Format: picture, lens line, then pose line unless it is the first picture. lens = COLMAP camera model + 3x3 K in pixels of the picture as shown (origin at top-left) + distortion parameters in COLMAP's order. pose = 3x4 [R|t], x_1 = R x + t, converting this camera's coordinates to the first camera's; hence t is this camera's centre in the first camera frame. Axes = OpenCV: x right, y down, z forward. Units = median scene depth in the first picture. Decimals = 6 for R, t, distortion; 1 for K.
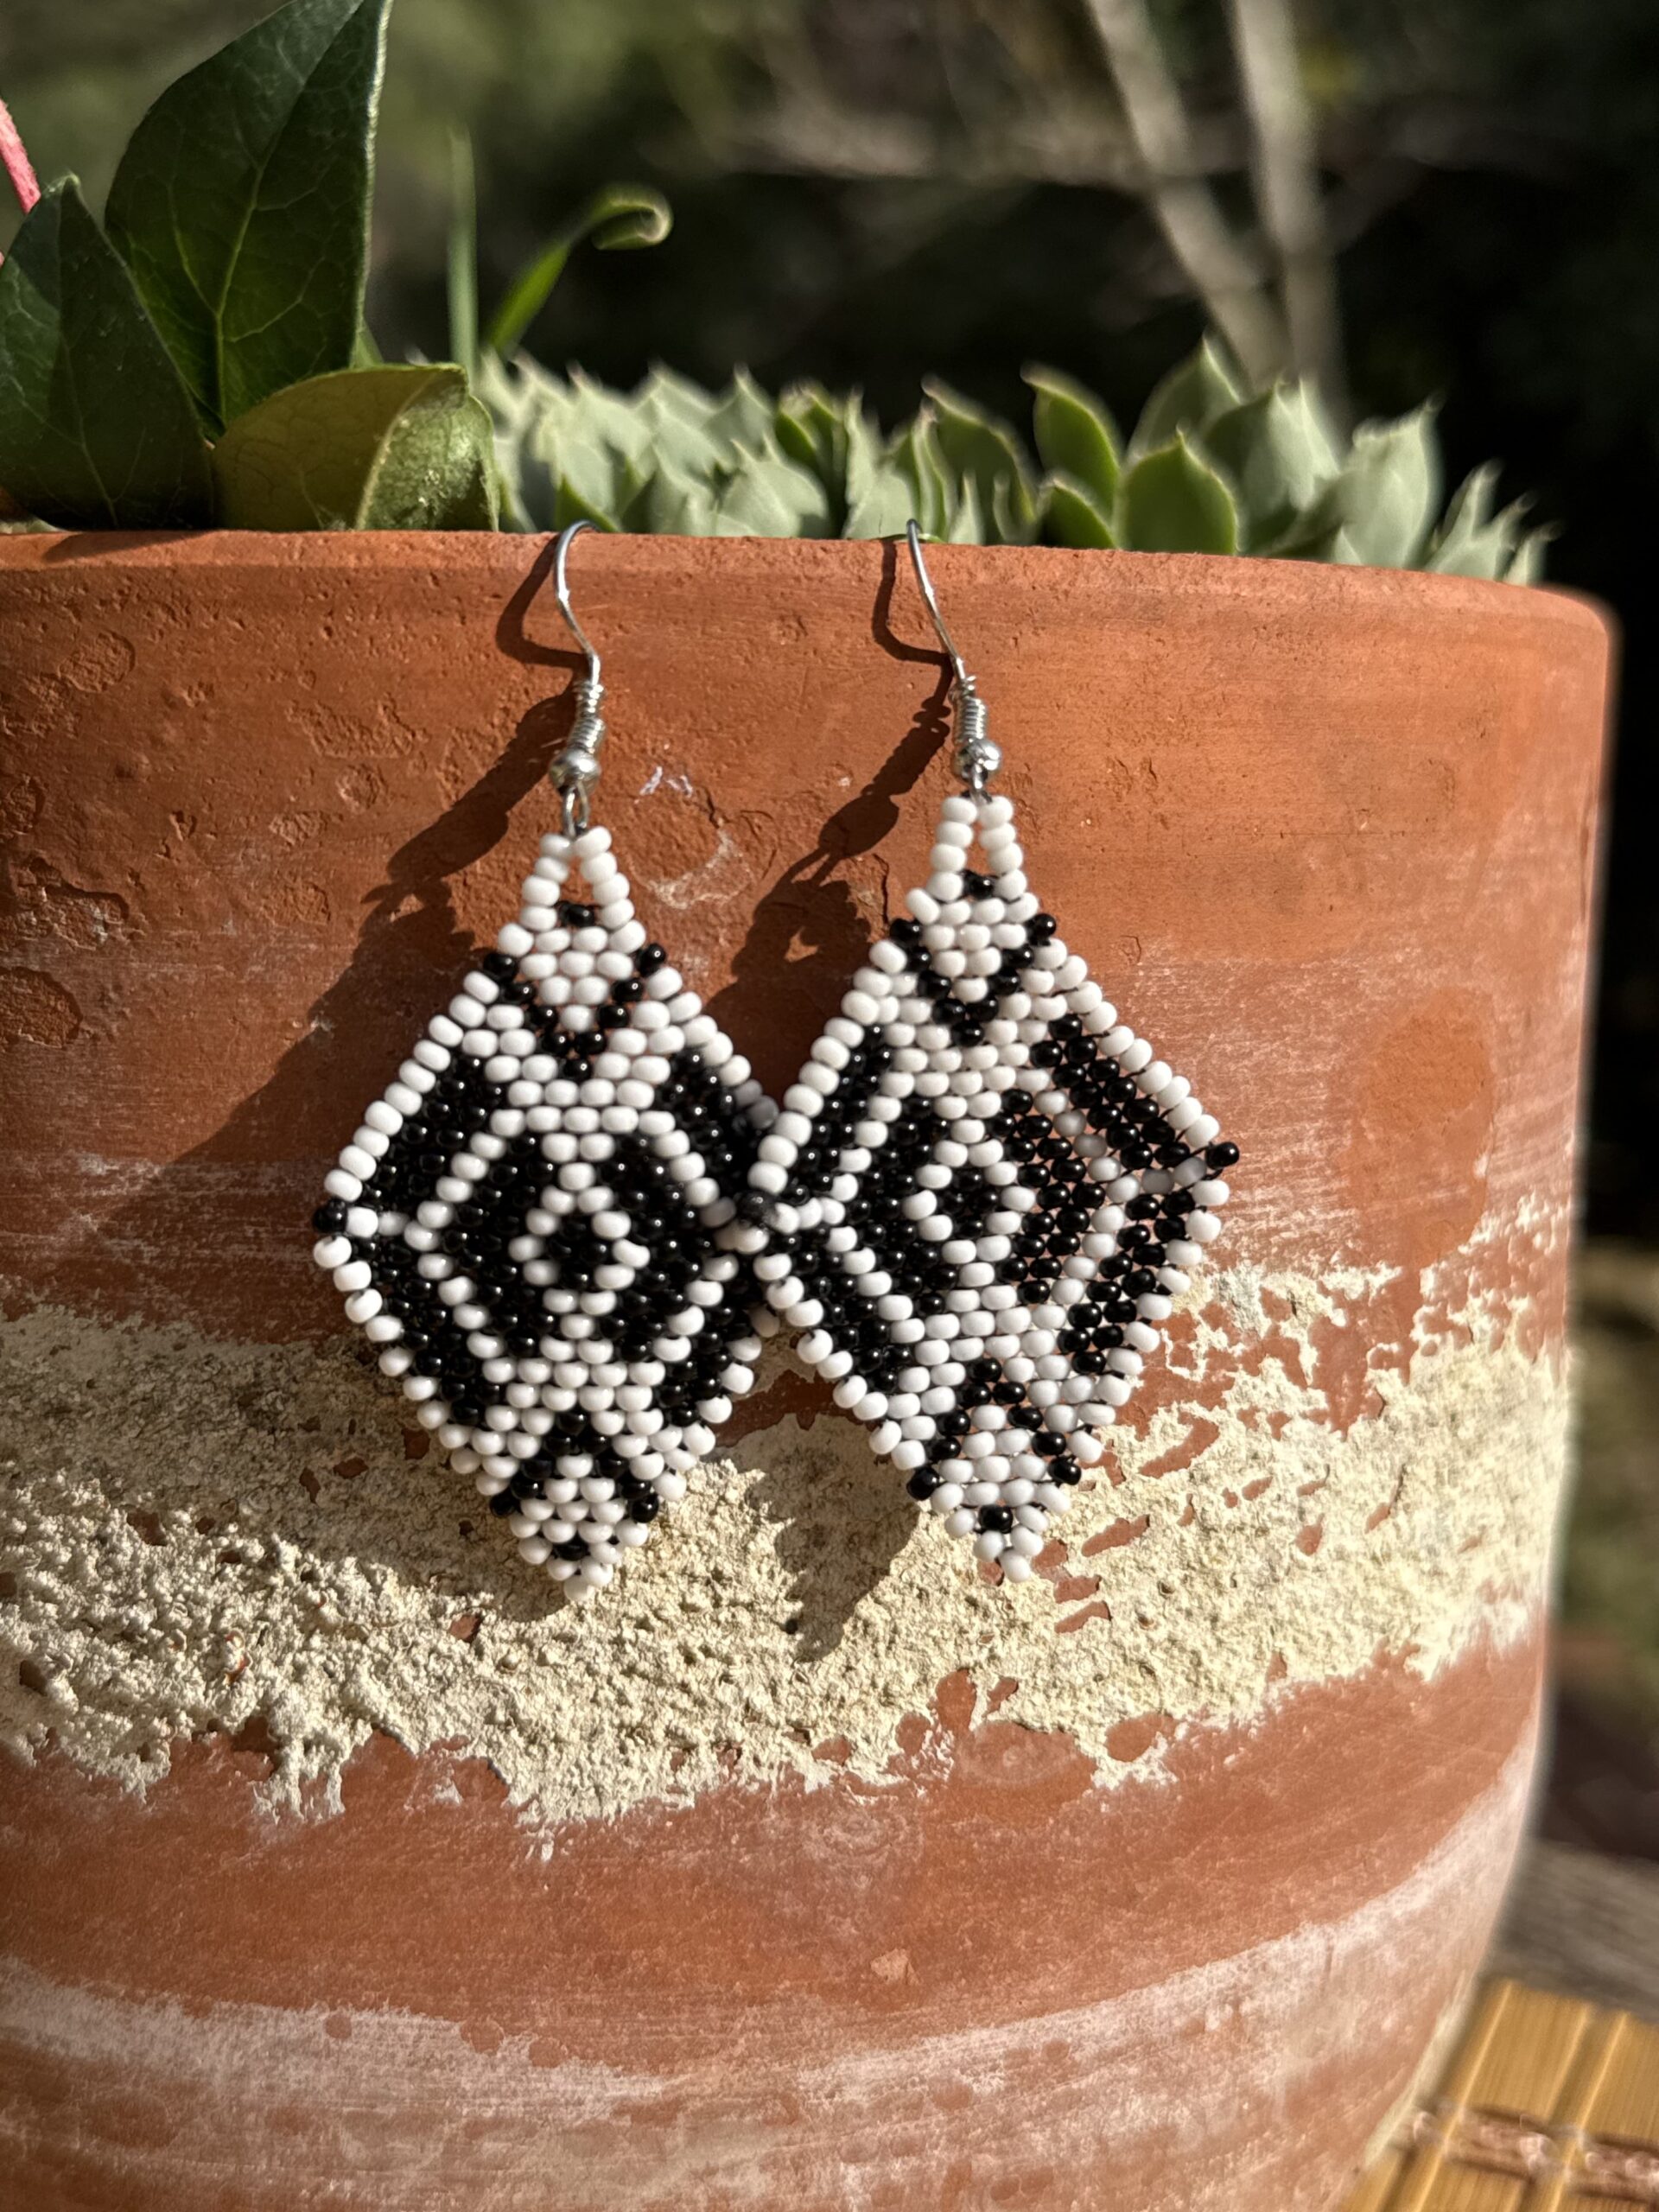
lens RADIAL K [[2450.3, 0, 820.3], [0, 2450.3, 1097.5], [0, 0, 1]] dist [0.184063, -0.574081]
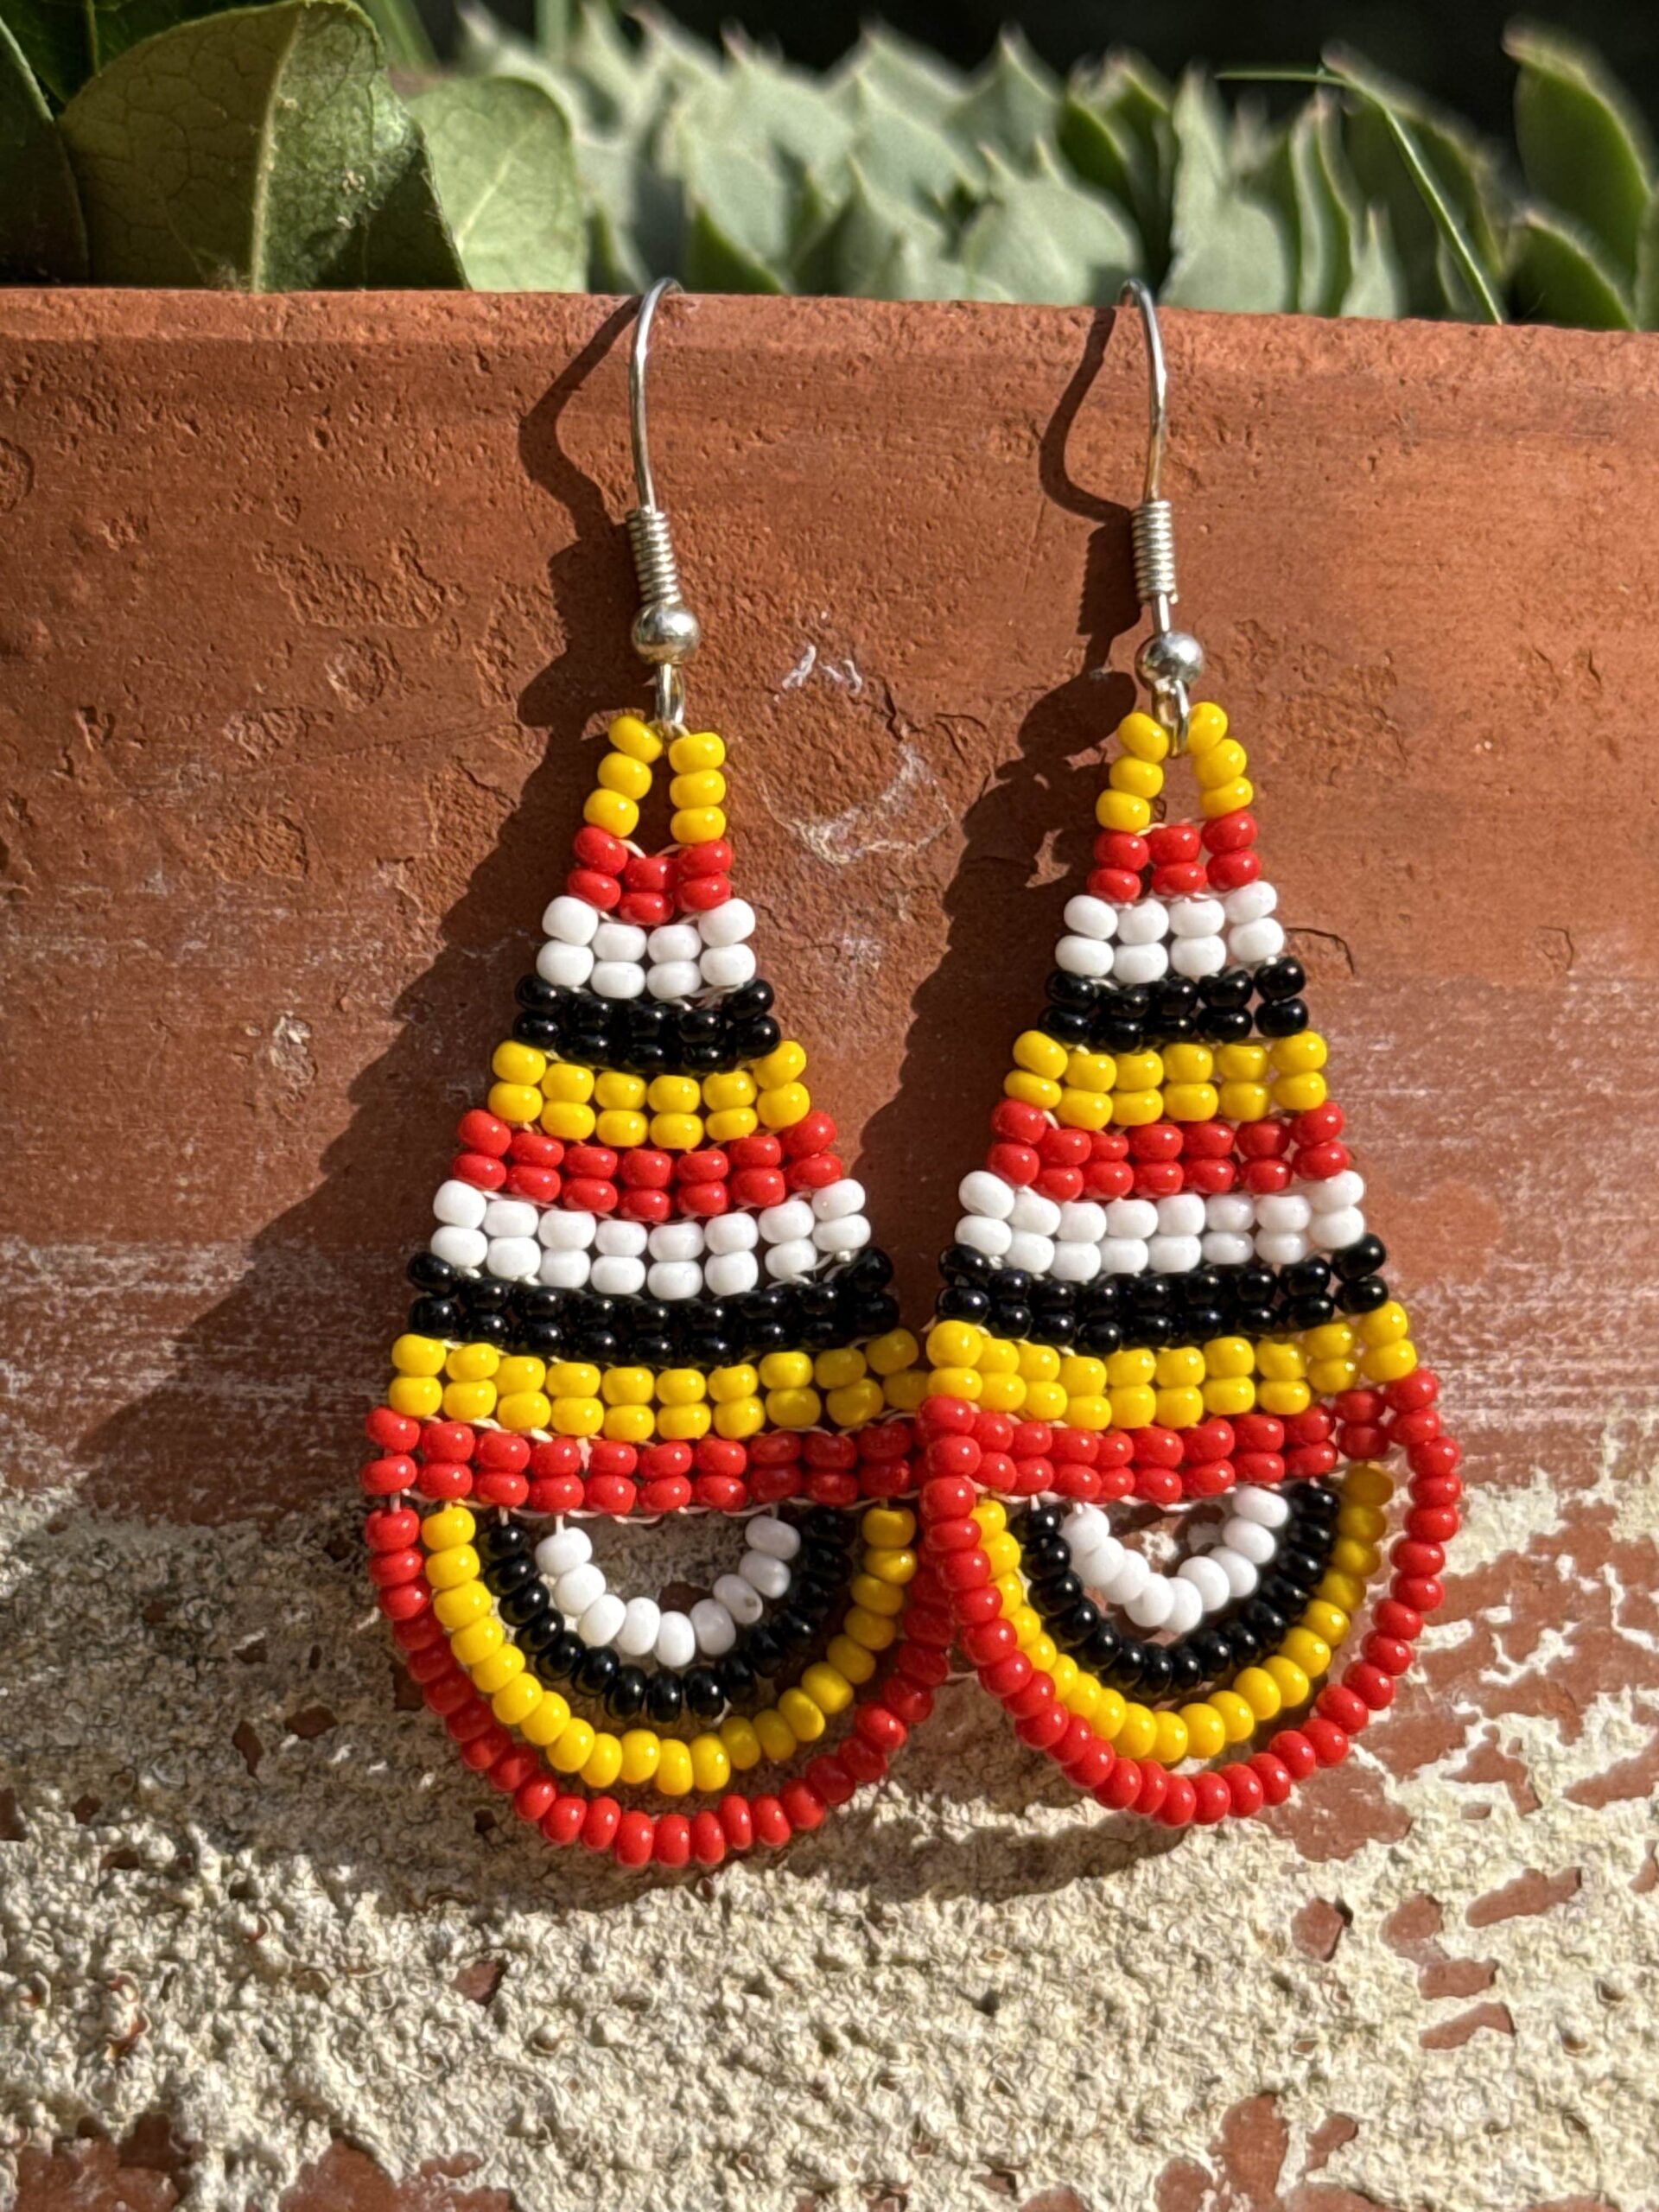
lens RADIAL K [[5400.2, 0, 849.8], [0, 5400.2, 1155.9], [0, 0, 1]] dist [0.178115, -0.722542]
pose [[0.996104, 0.020732, -0.085717, 0.065733], [-0.026706, 0.997249, -0.069147, 0.093213], [0.084047, 0.071167, 0.993917, -0.389369]]
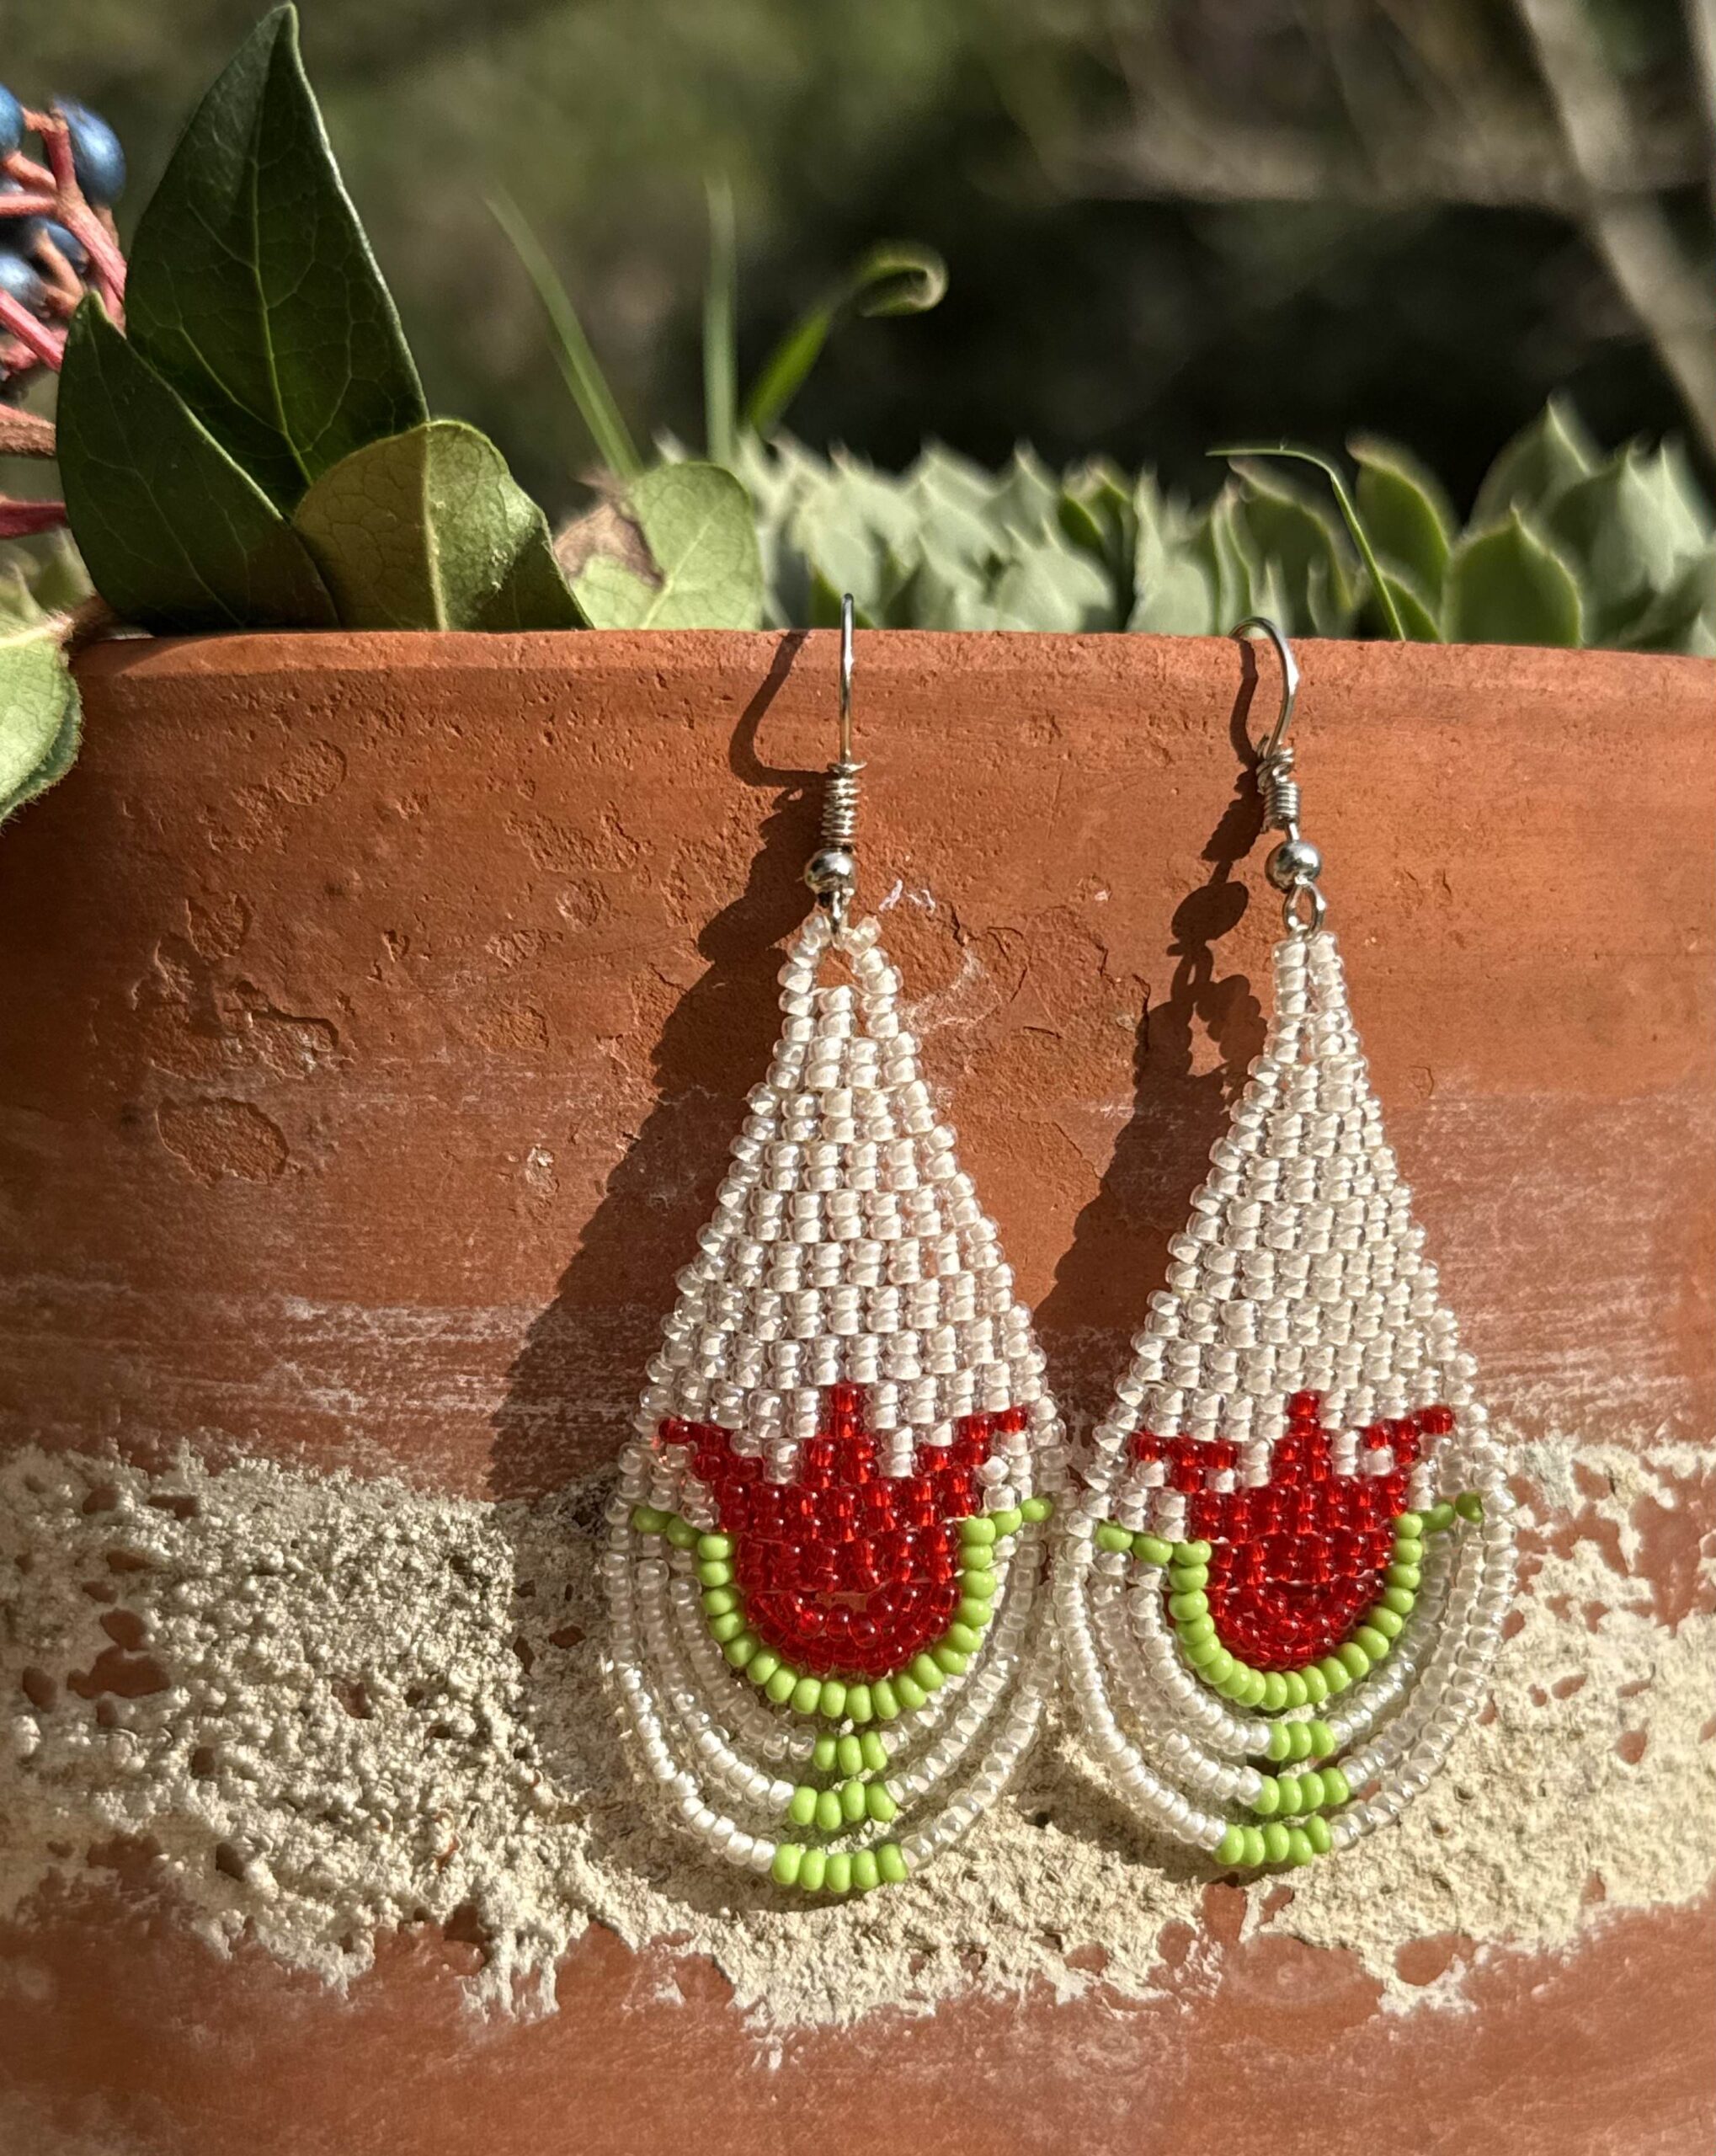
lens RADIAL K [[2978.1, 0, 962.8], [0, 2978.1, 1282.9], [0, 0, 1]] dist [0.160406, -0.442592]
pose [[0.997295, 0.005900, -0.073260, 0.038582], [-0.006761, 0.999911, -0.011505, 0.027749], [0.073186, 0.011969, 0.997247, -0.108098]]
